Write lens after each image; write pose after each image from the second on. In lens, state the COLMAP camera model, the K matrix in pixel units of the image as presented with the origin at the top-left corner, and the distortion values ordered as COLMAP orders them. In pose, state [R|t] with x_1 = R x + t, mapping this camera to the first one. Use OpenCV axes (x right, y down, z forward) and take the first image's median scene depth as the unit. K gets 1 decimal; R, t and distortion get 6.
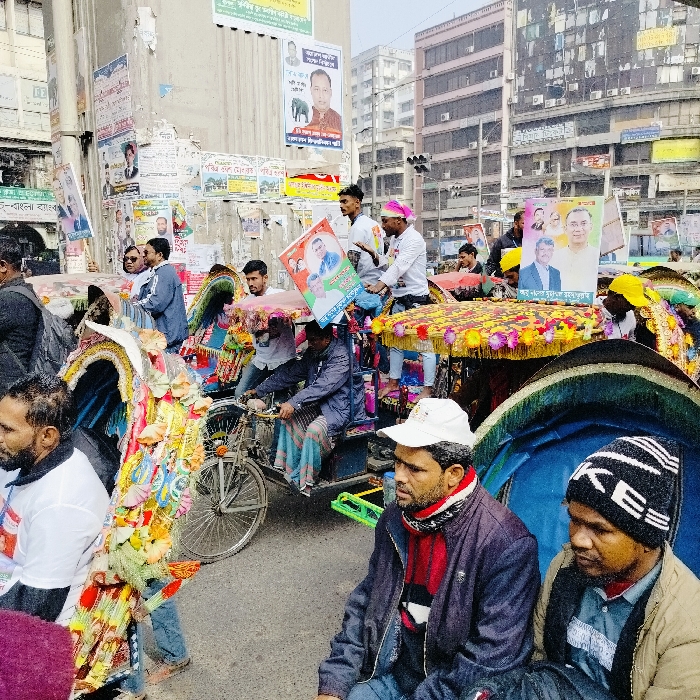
lens RADIAL K [[684.4, 0, 339.4], [0, 684.4, 373.1], [0, 0, 1]] dist [0.008643, -0.042139]
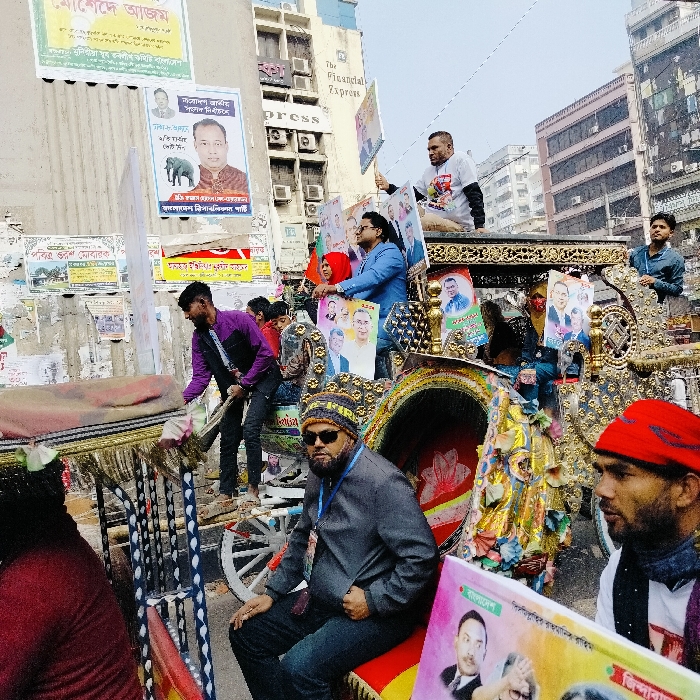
lens RADIAL K [[677.6, 0, 350.0], [0, 677.6, 350.0], [0, 0, 1]] dist [0.063293, -0.106266]
pose [[0.969088, -0.098206, -0.226327, 0.266782], [0.054282, 0.979754, -0.192704, -0.029797], [0.240670, 0.174462, 0.954799, 0.335783]]
